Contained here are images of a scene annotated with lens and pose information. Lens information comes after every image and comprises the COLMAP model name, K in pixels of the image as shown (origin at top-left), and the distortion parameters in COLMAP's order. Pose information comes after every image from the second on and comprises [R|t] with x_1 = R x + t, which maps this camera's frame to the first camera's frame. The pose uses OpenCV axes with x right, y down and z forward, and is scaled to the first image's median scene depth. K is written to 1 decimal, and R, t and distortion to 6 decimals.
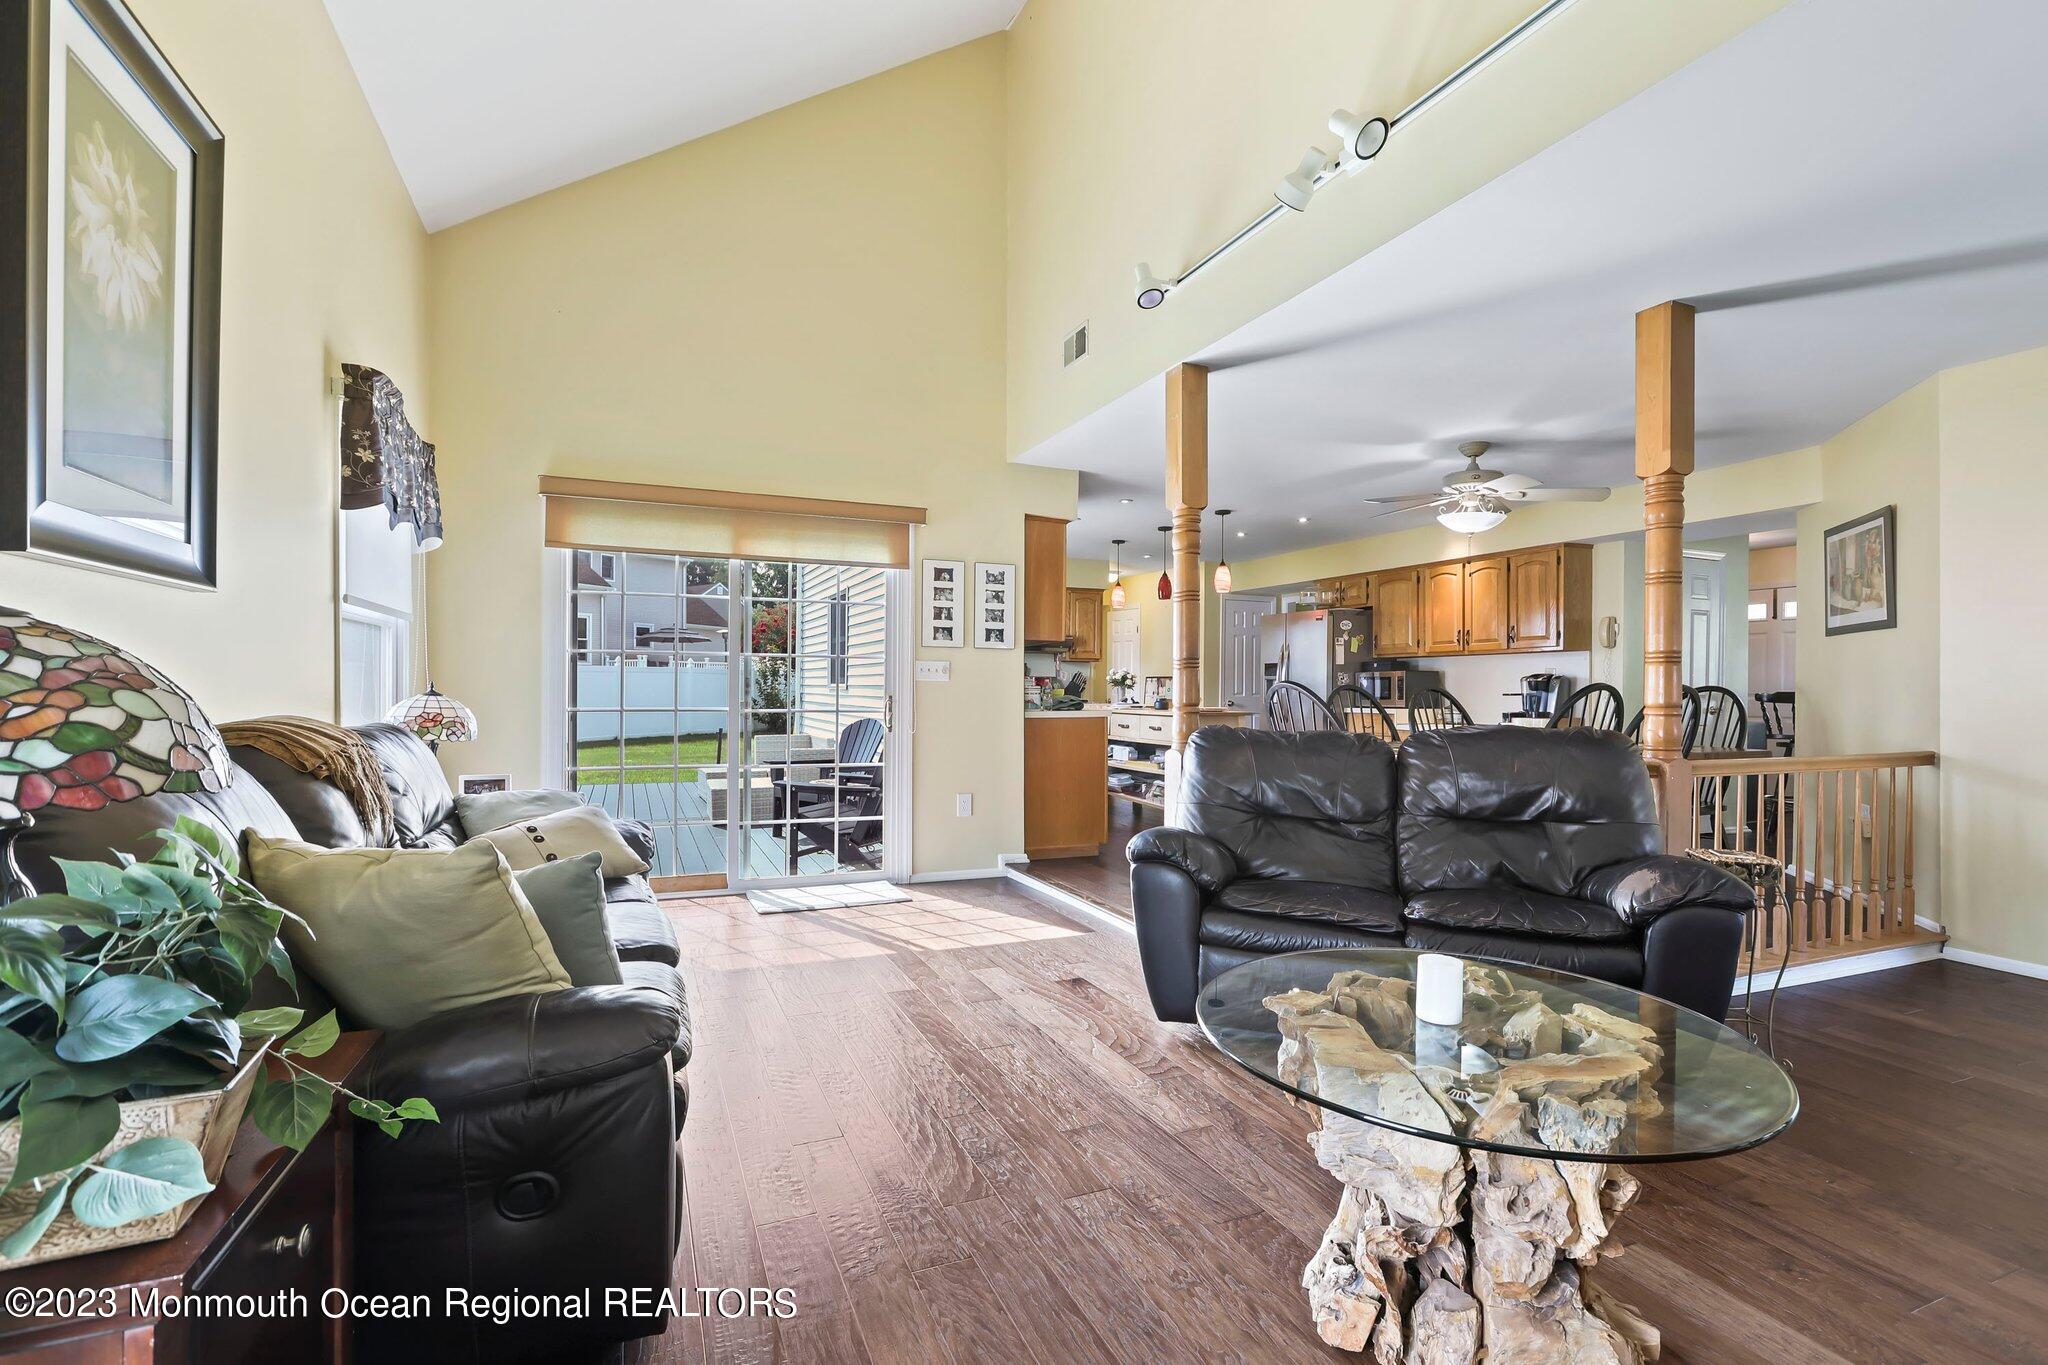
lens RADIAL K [[926.5, 0, 1008.5], [0, 926.5, 689.6], [0, 0, 1]] dist [-0.026680, 0.013532]
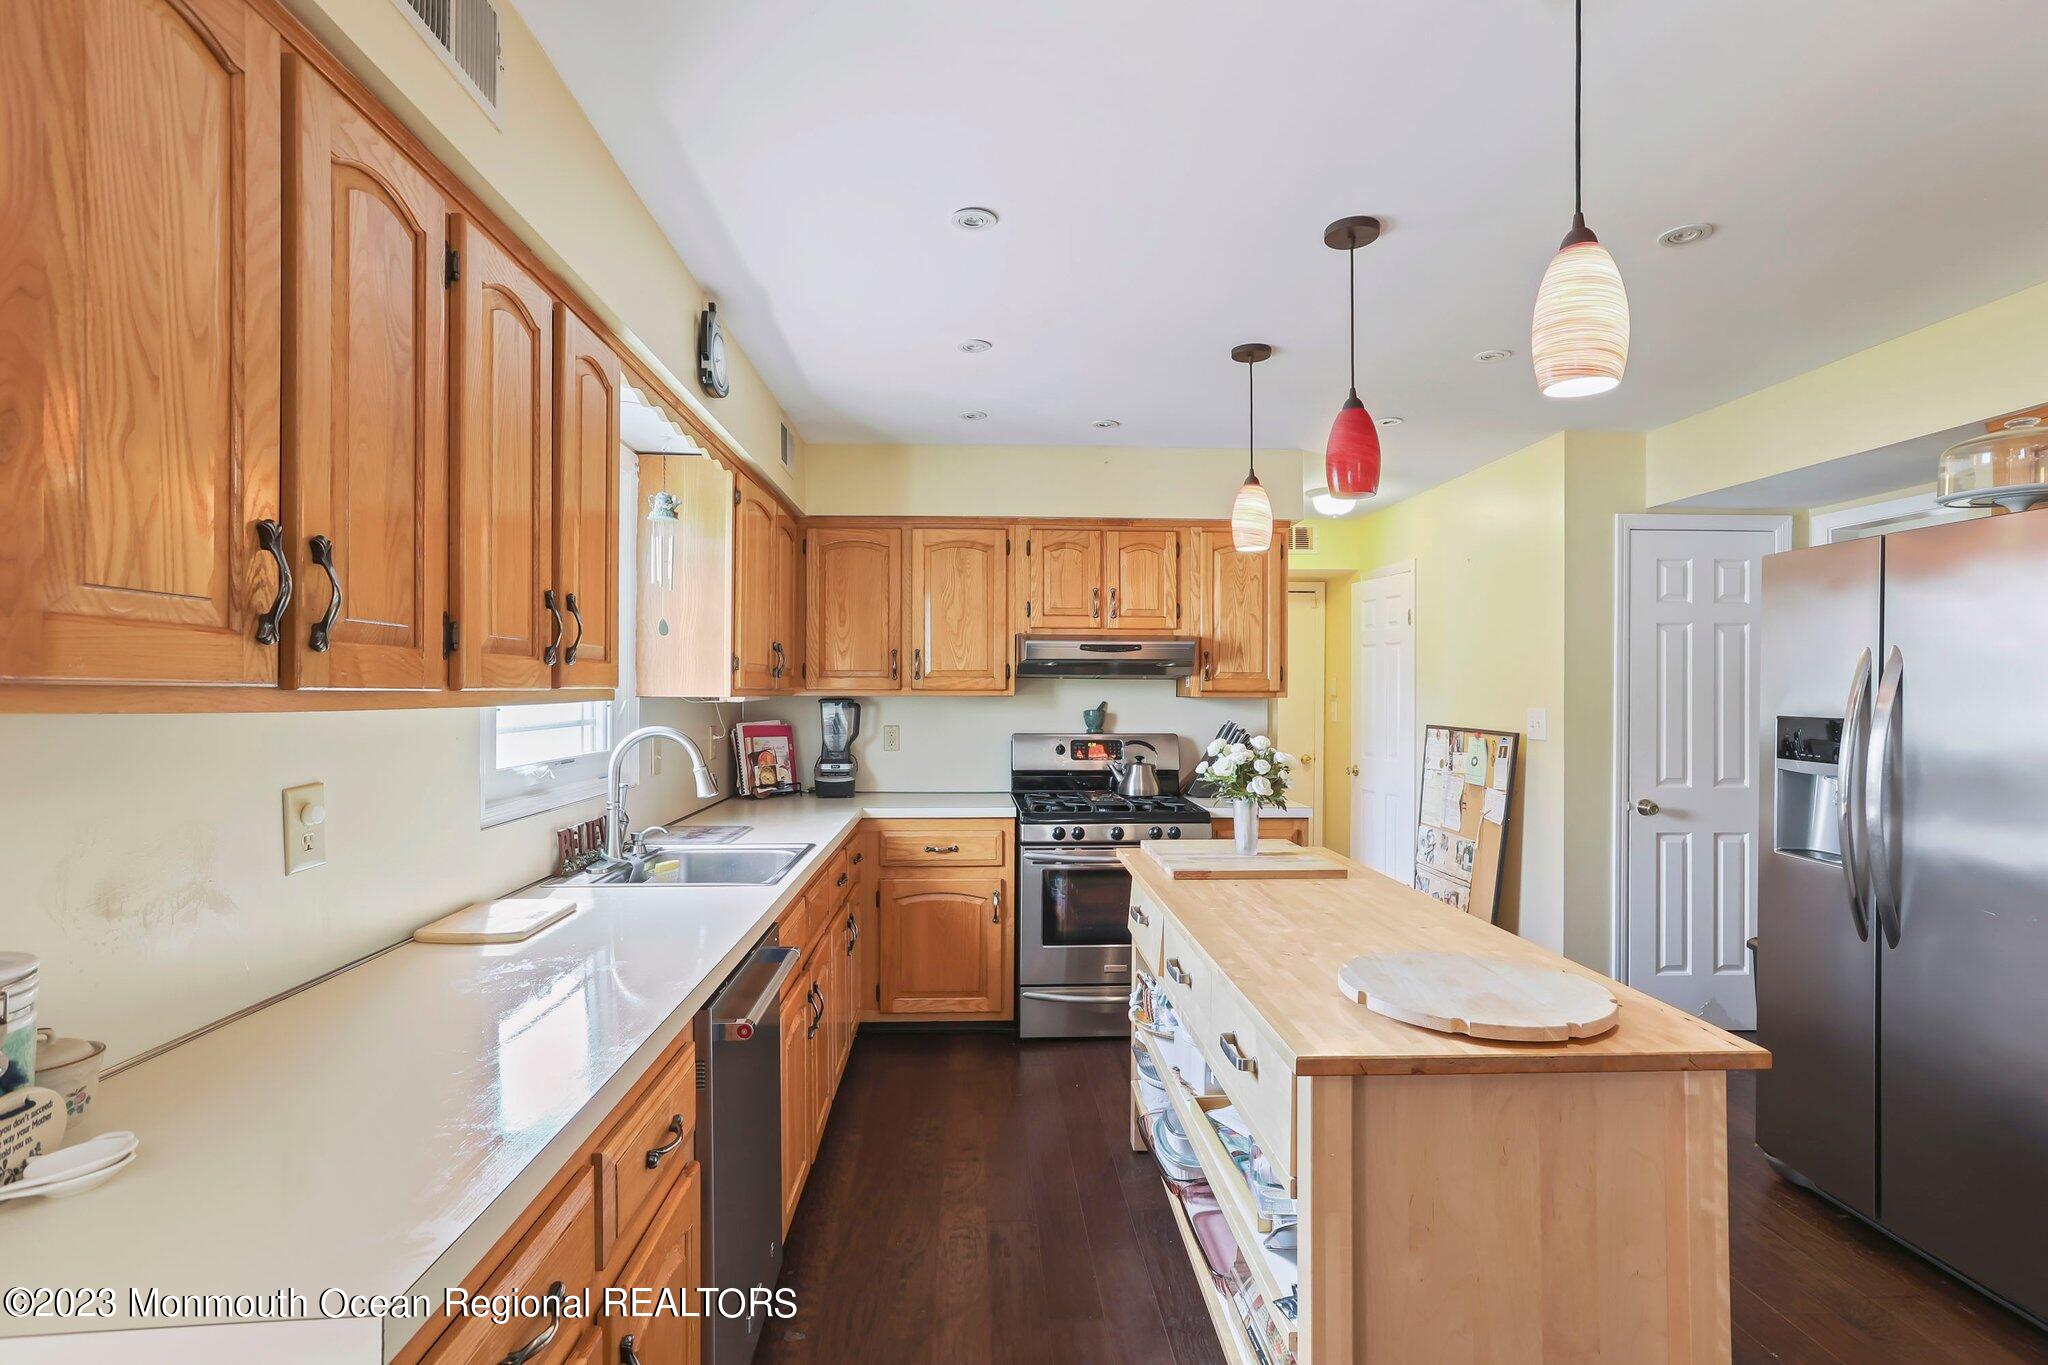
lens RADIAL K [[1018.2, 0, 991.0], [0, 1018.2, 692.1], [0, 0, 1]] dist [-0.016762, 0.013263]
pose [[0.942578, -0.006500, -0.333923, 0.162356], [0.004908, 0.999972, -0.005613, -0.038269], [0.333950, 0.003652, 0.942584, 0.670255]]
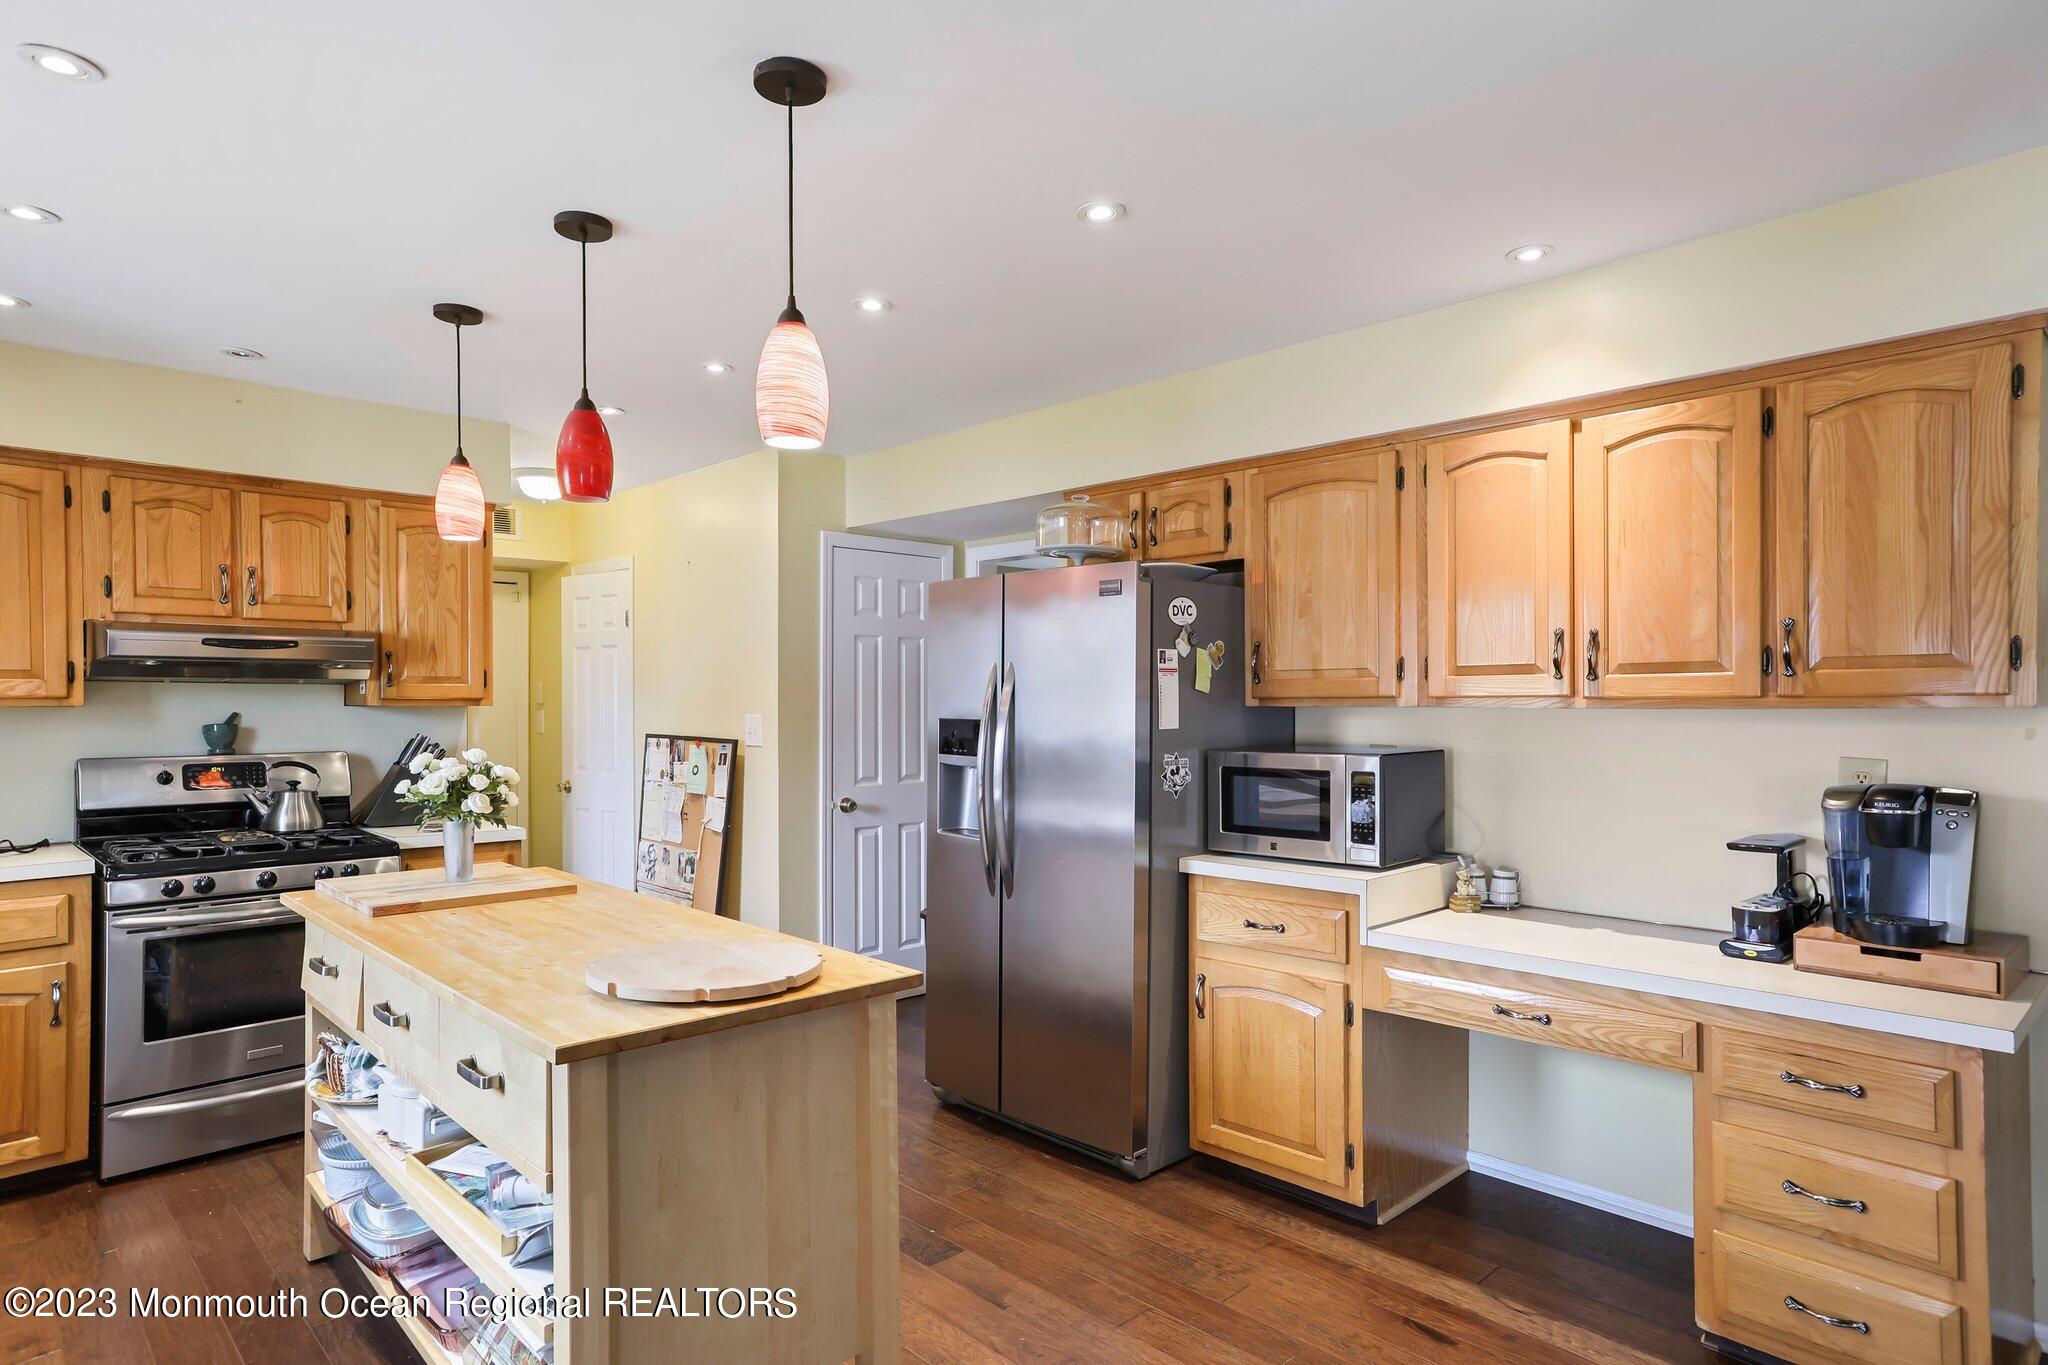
lens RADIAL K [[1189.3, 0, 1059.7], [0, 1189.3, 707.6], [0, 0, 1]] dist [0.006897, 0.013650]
pose [[0.917712, -0.012251, 0.397058, 0.151985], [0.010028, 0.999920, 0.007674, -0.038398], [-0.397120, -0.003061, 0.917762, 0.619300]]
